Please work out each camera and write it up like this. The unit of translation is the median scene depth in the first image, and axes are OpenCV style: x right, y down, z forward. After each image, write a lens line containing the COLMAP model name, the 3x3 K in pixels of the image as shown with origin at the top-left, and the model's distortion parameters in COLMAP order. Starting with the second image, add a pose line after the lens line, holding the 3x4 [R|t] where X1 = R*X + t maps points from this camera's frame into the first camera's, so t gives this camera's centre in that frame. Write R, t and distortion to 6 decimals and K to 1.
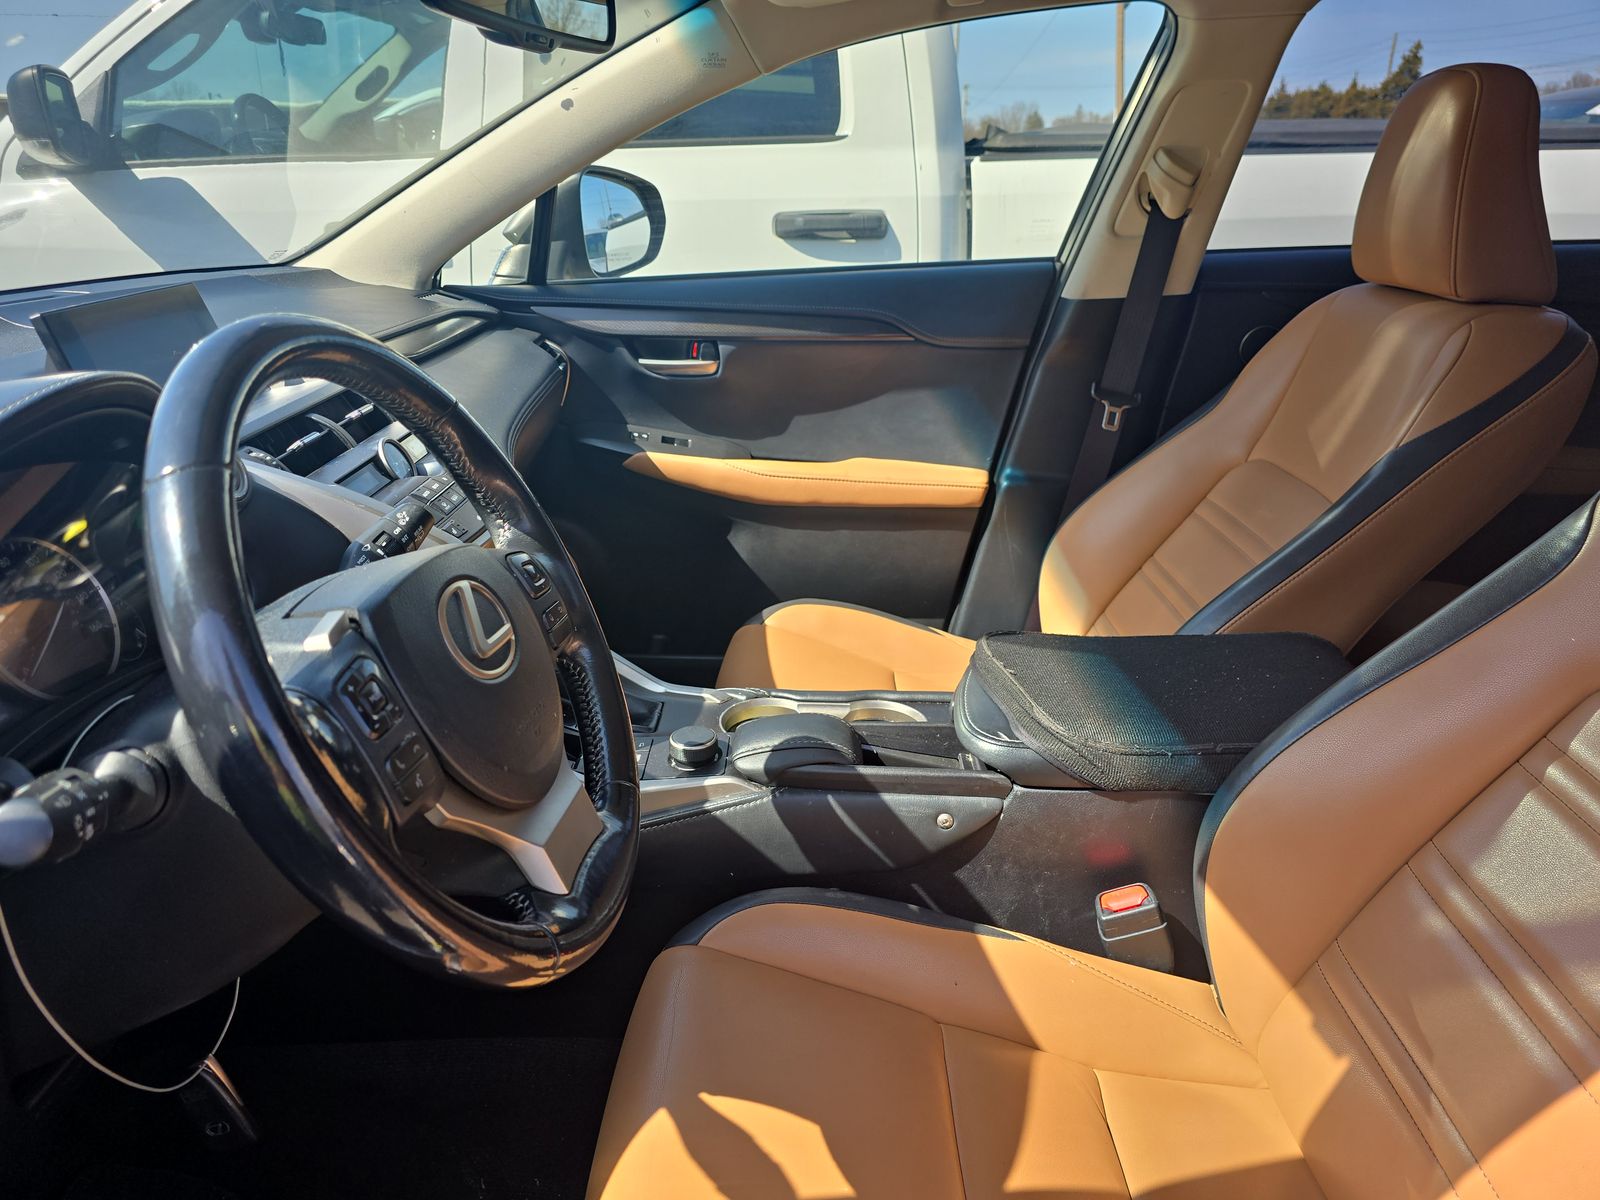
lens RADIAL K [[1087.2, 0, 794.8], [0, 1087.2, 602.9], [0, 0, 1]] dist [0.022734, -0.035346]
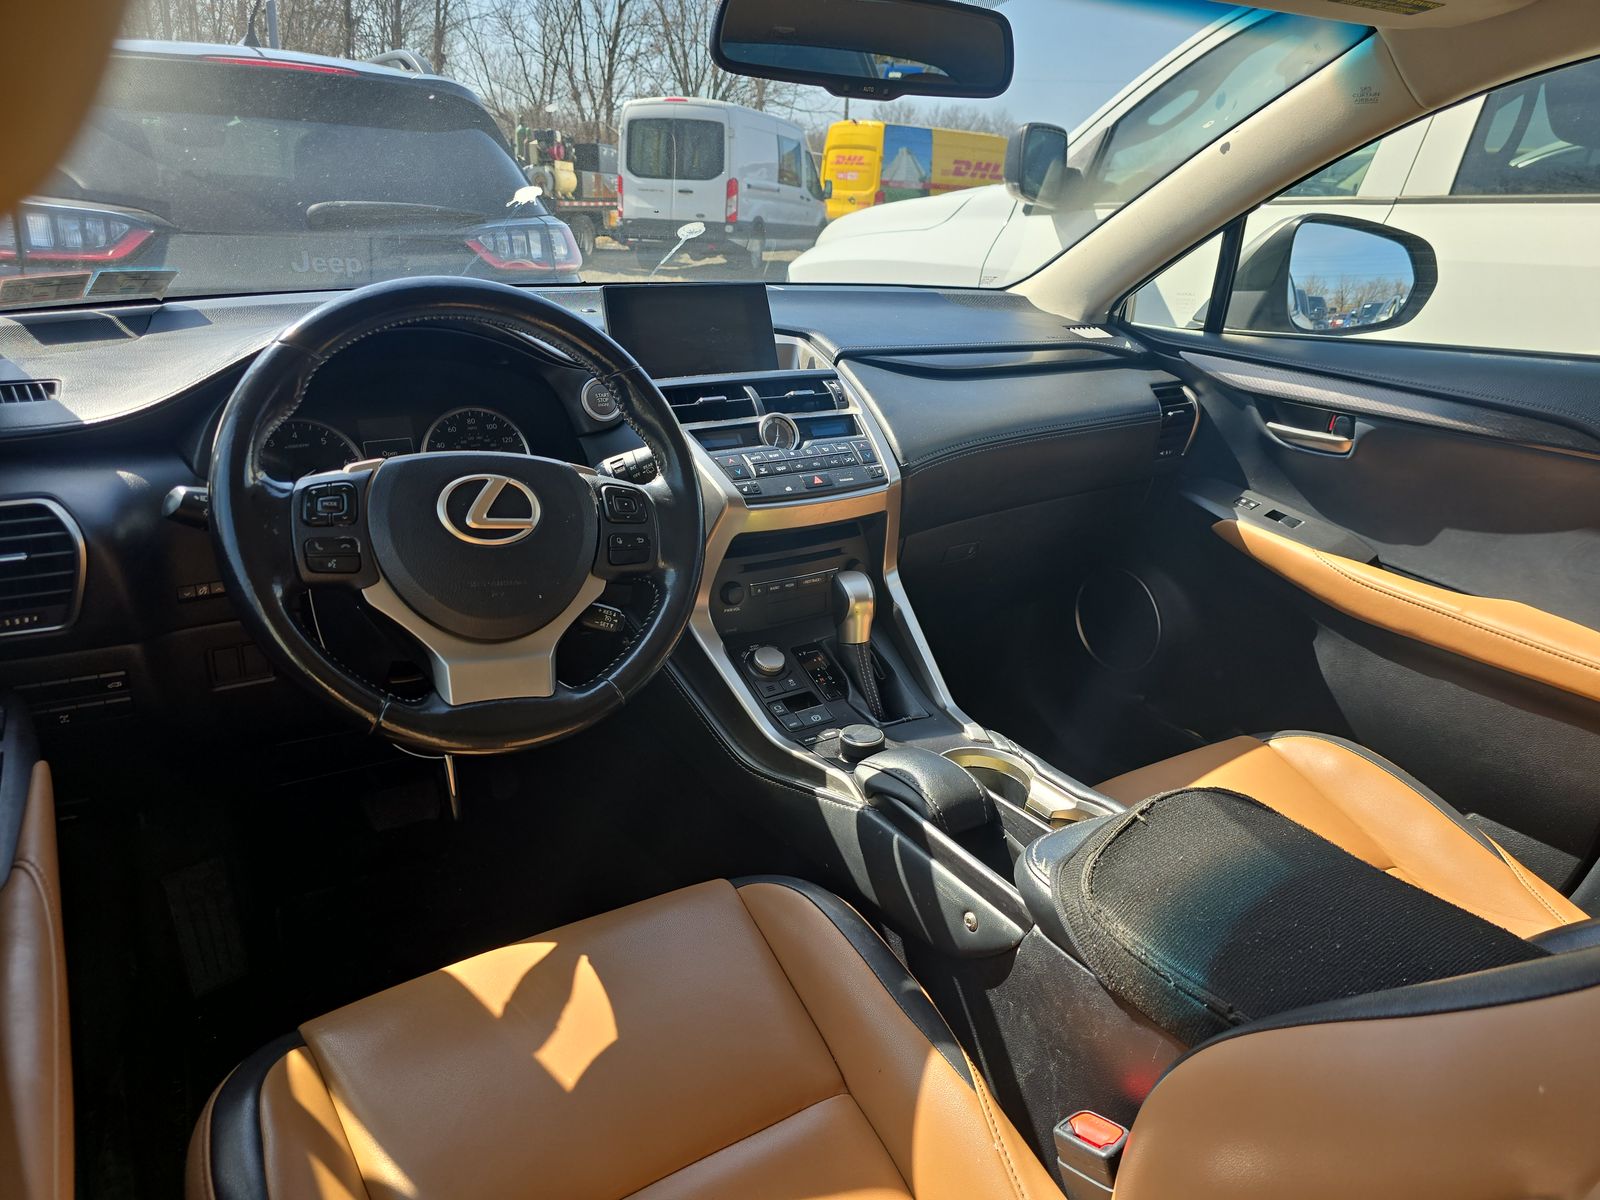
lens RADIAL K [[1087.2, 0, 794.8], [0, 1087.2, 602.9], [0, 0, 1]] dist [0.022734, -0.035346]
pose [[0.564963, 0.301303, -0.768136, 0.387125], [-0.333923, 0.934792, 0.121074, -0.061568], [0.754528, 0.188096, 0.628735, 0.158585]]
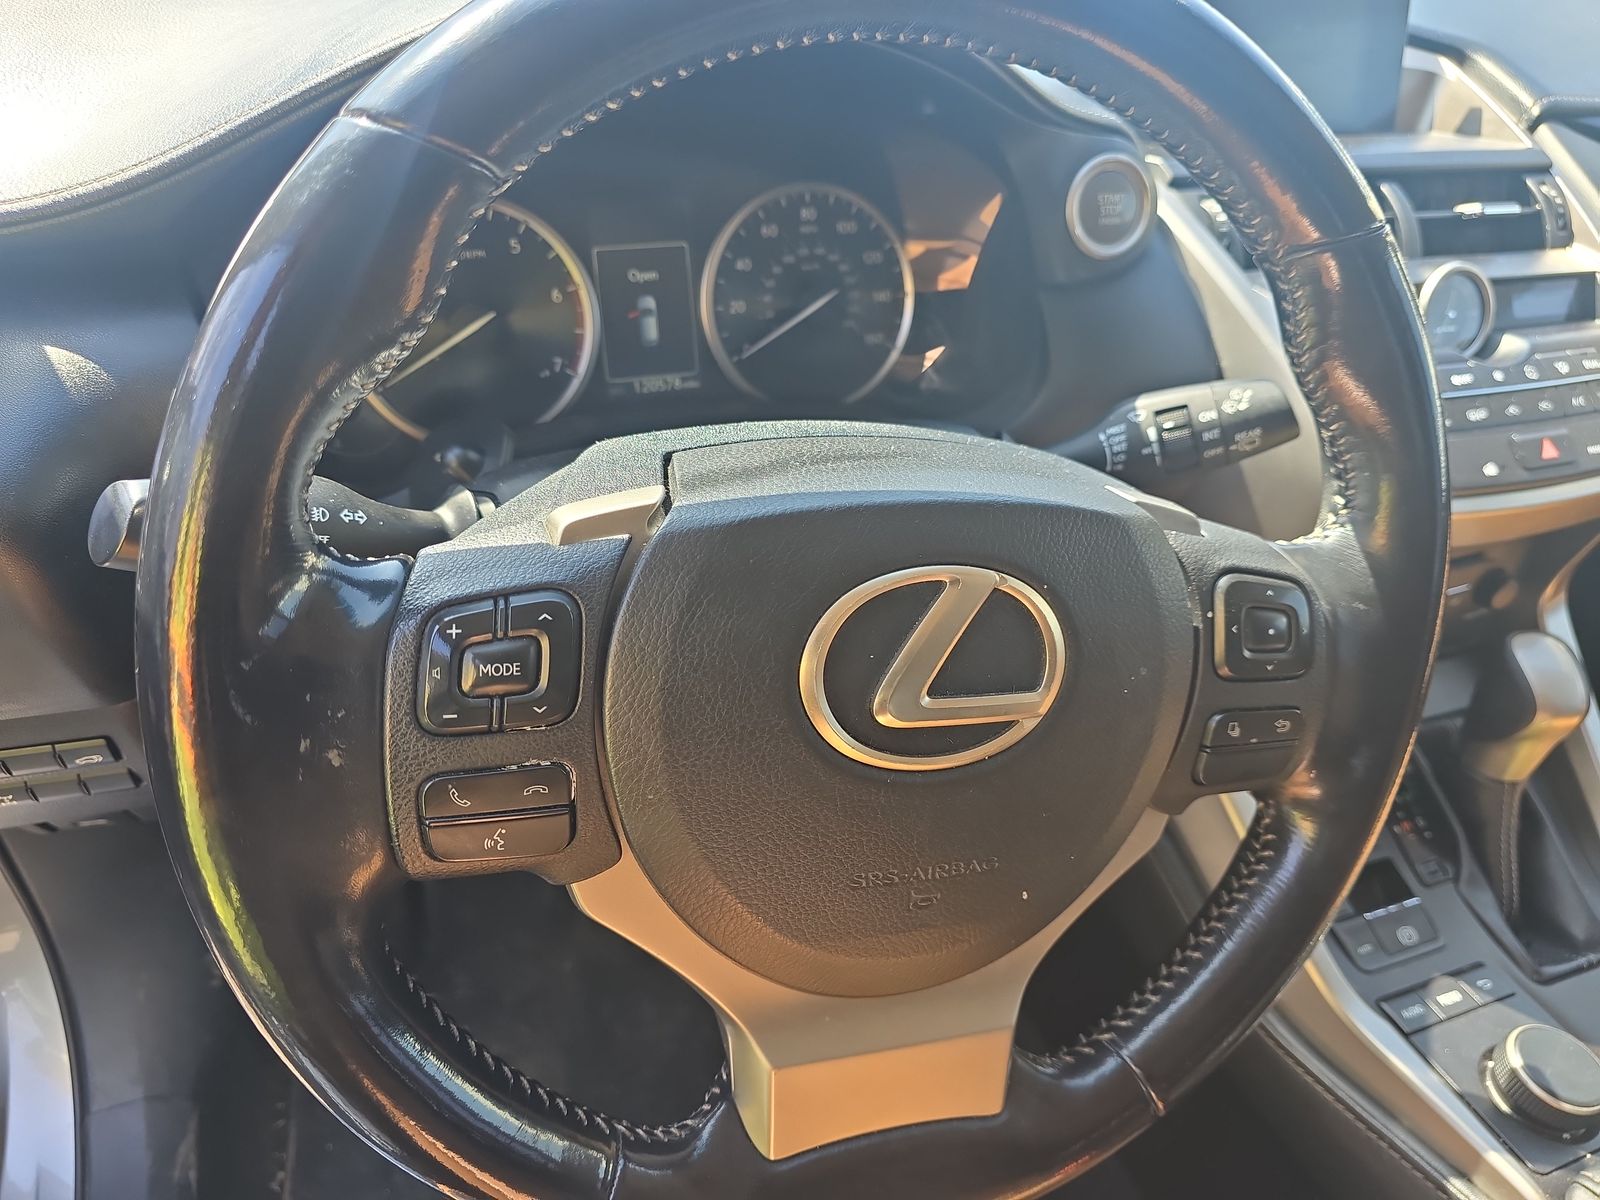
lens RADIAL K [[1108.1, 0, 762.4], [0, 1108.1, 595.4], [0, 0, 1]] dist [0.025564, -0.046910]
pose [[0.352008, 0.594120, -0.723265, 0.007882], [-0.417482, 0.791258, 0.446788, -0.070321], [0.837735, 0.144677, 0.526564, 0.245023]]
